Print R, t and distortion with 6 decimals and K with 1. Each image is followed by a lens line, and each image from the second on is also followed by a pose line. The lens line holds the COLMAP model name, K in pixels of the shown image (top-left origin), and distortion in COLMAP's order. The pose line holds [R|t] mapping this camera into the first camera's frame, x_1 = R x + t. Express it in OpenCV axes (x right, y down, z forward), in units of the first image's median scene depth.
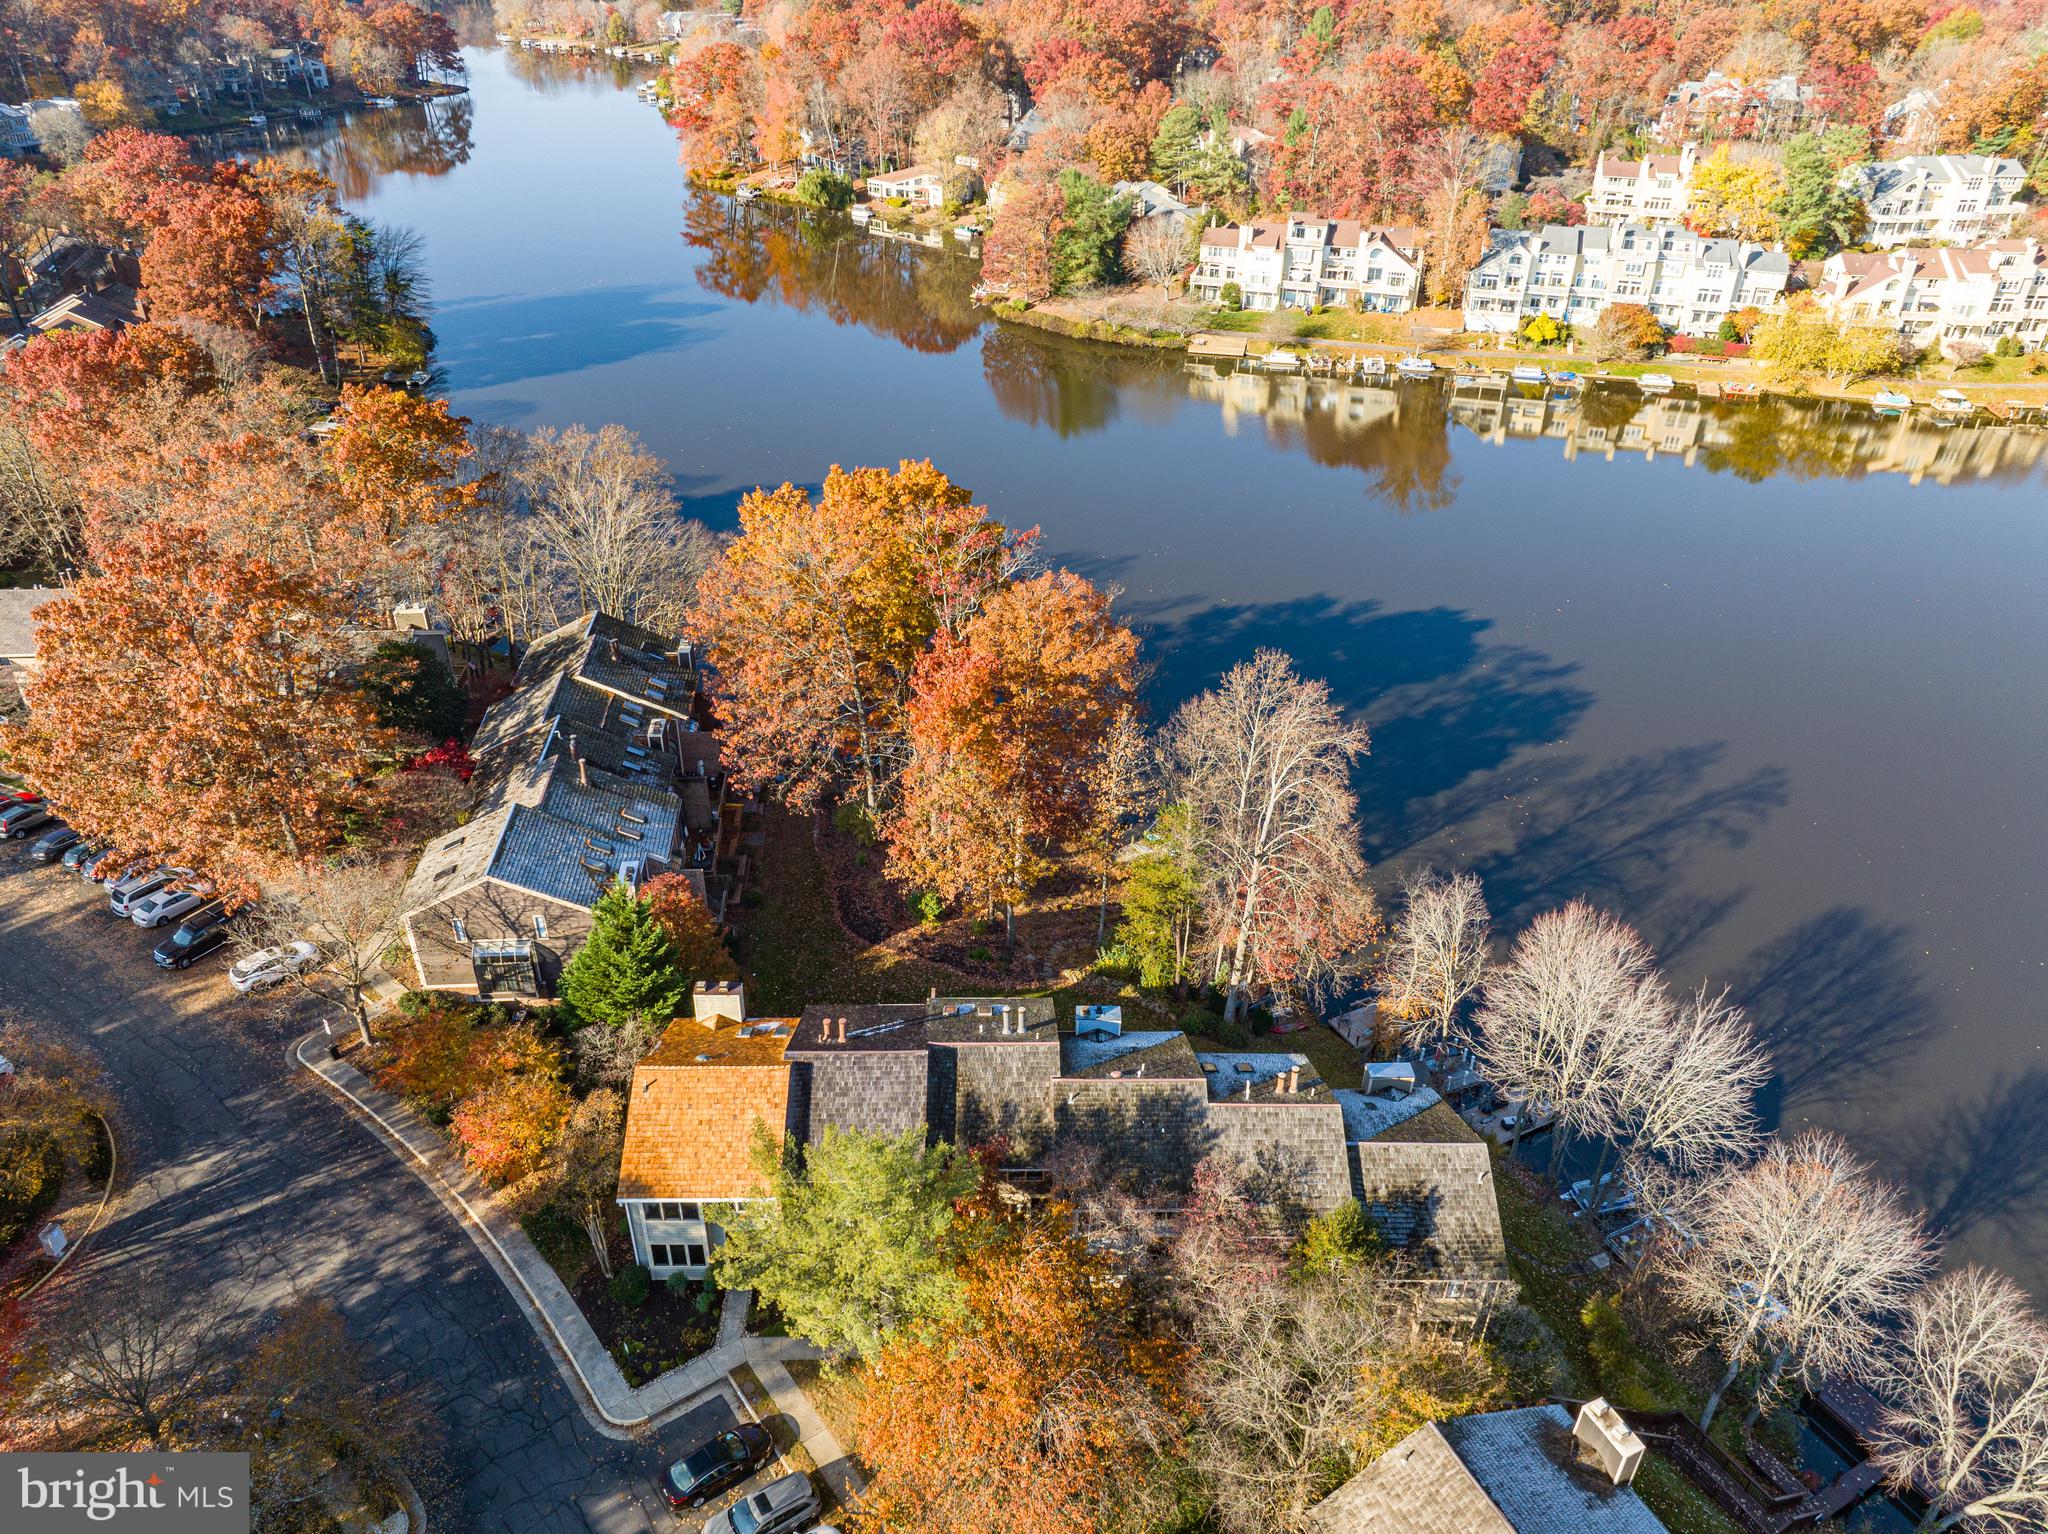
lens RADIAL K [[1437.0, 0, 1028.6], [0, 1437.0, 761.0], [0, 0, 1]] dist [-0.025629, 0.023737]
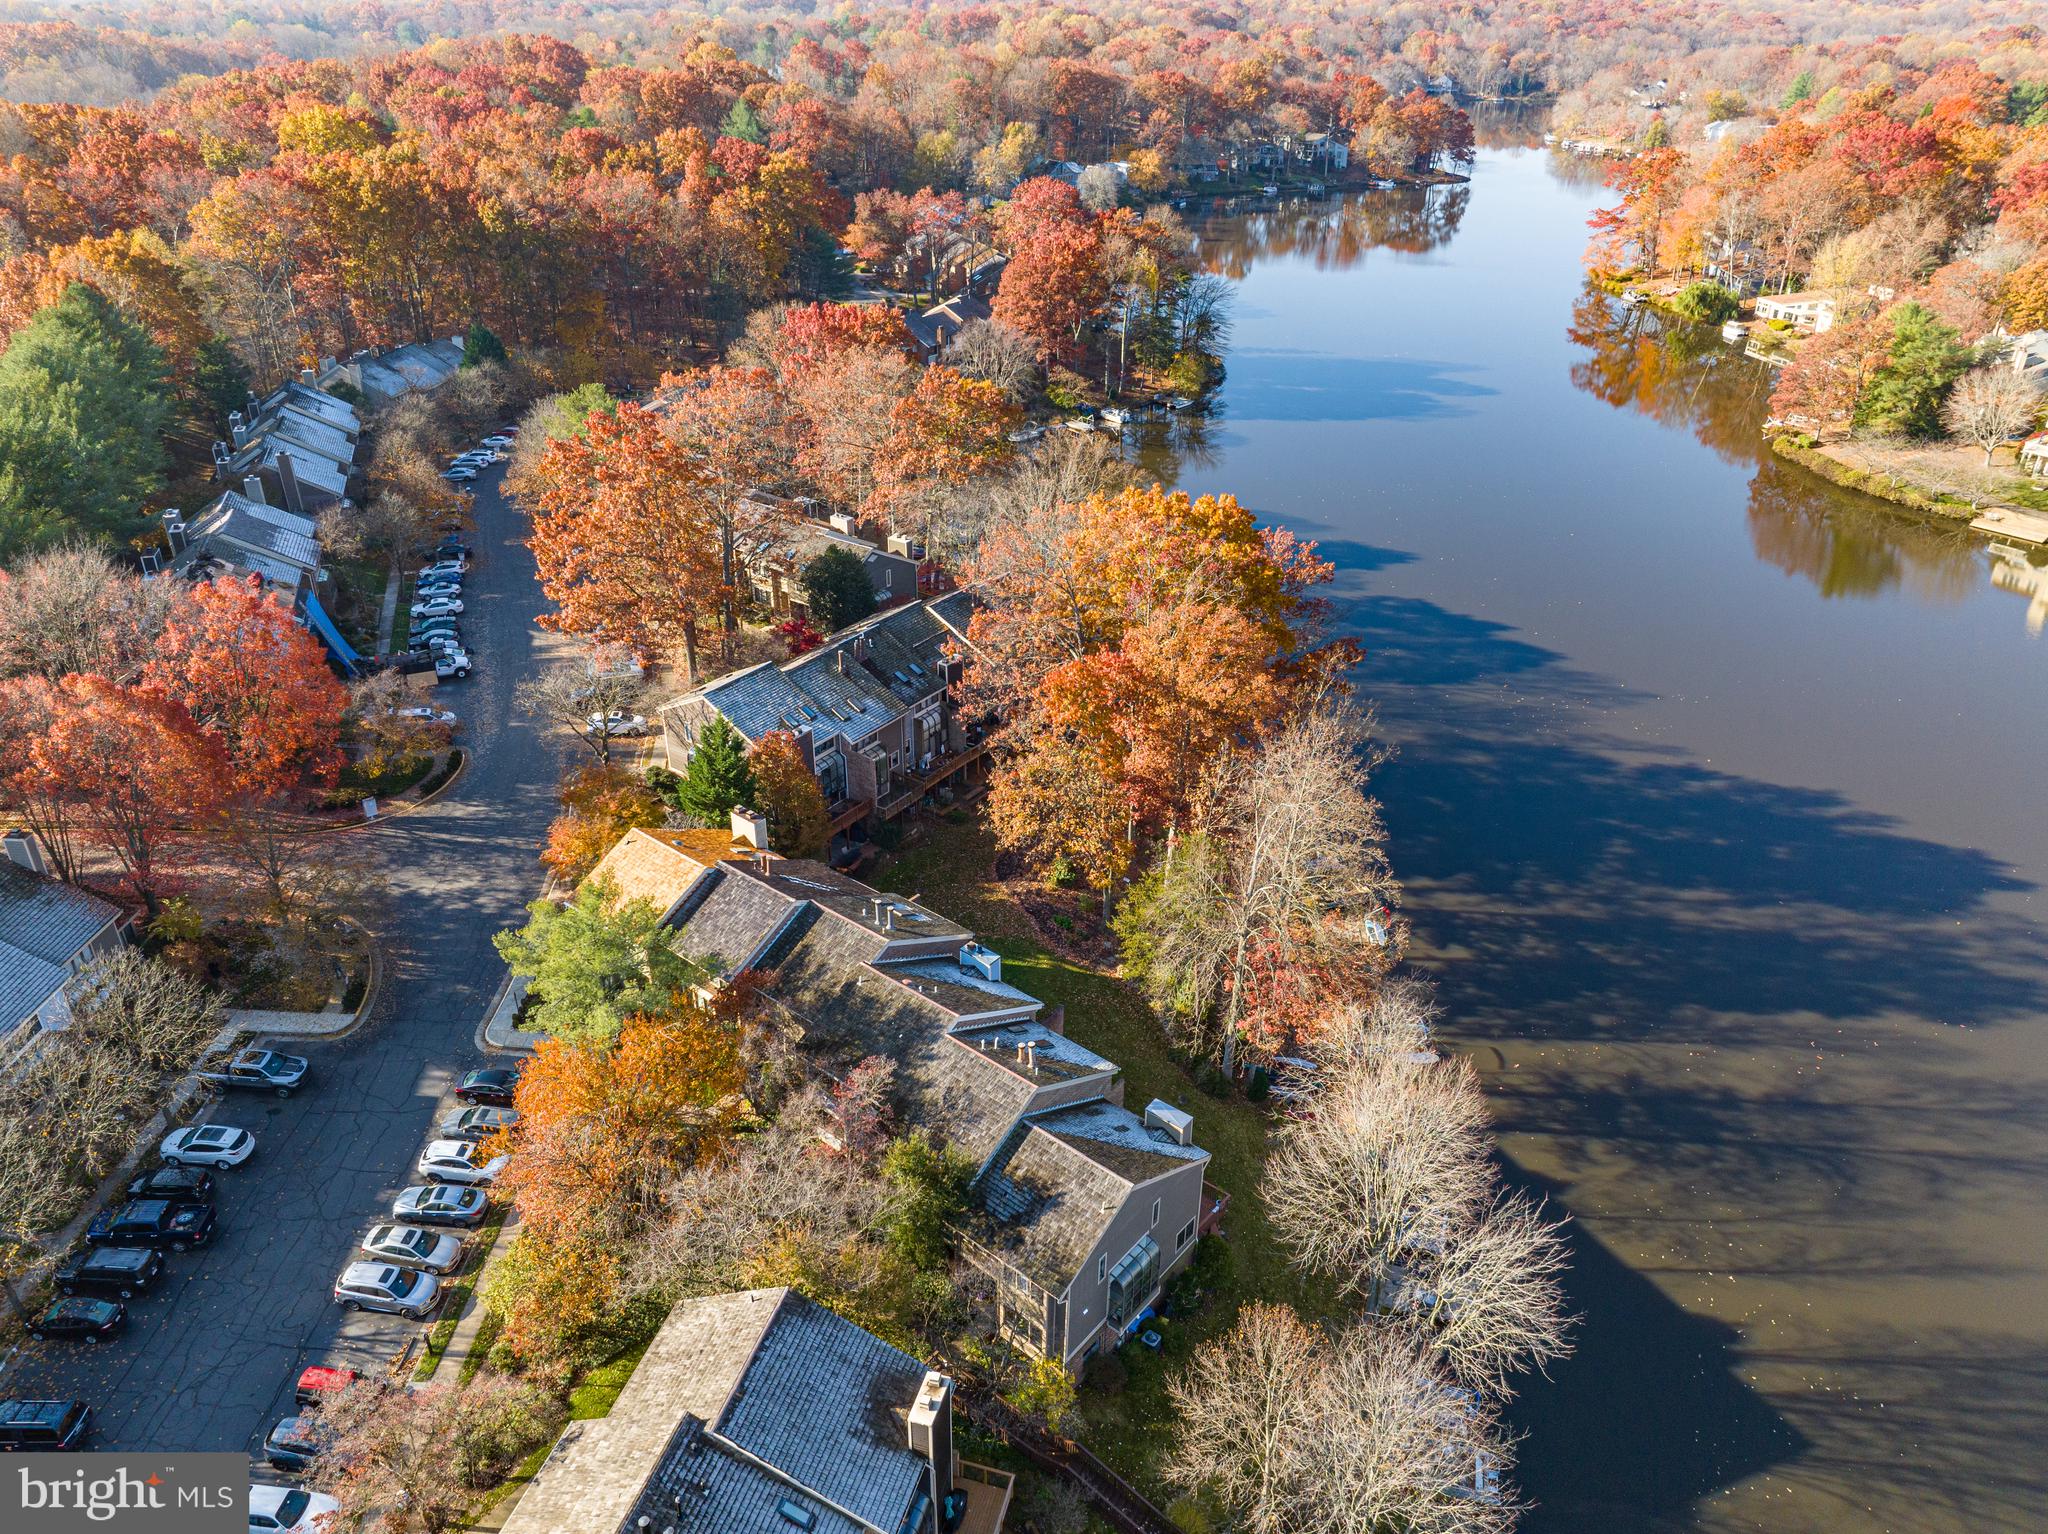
lens RADIAL K [[1434.4, 0, 1027.8], [0, 1434.4, 756.0], [0, 0, 1]] dist [-0.005564, -0.011724]
pose [[0.760772, 0.300025, -0.575509, 0.210525], [-0.335707, 0.940809, 0.046688, -0.010384], [0.555452, 0.157683, 0.816461, 0.026138]]
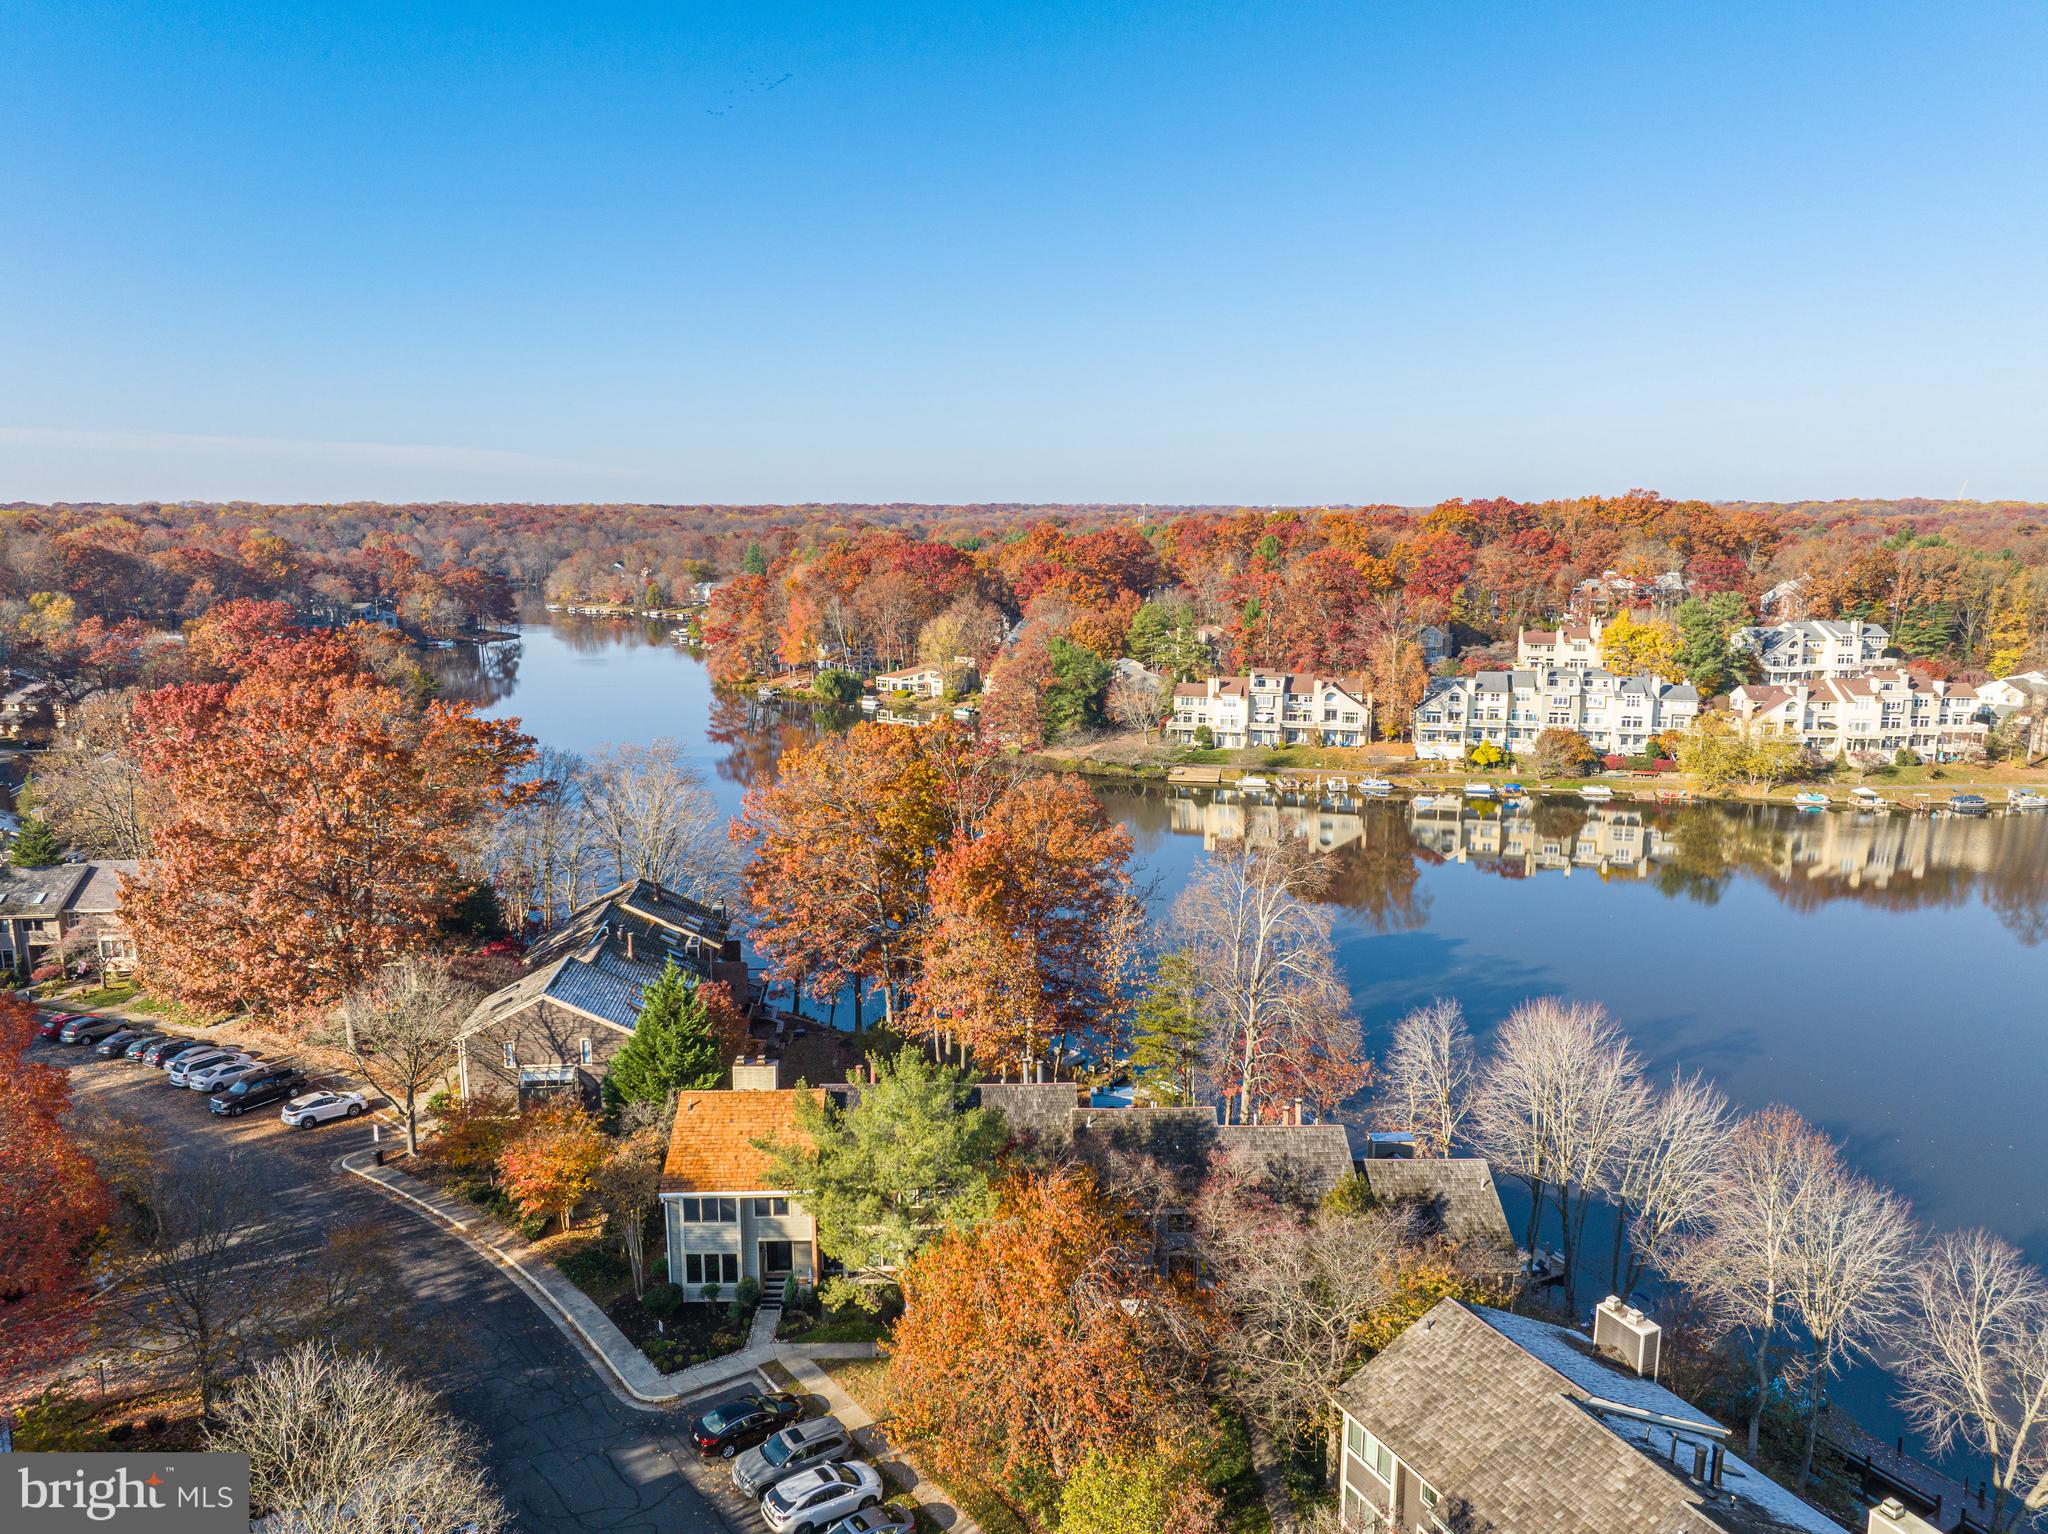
lens RADIAL K [[1428.4, 0, 1028.4], [0, 1428.4, 763.0], [0, 0, 1]] dist [0.002687, -0.034279]
pose [[0.999799, -0.017914, 0.008989, -0.005629], [0.019973, 0.927771, -0.372615, 0.107162], [-0.001664, 0.372720, 0.927942, -0.022676]]
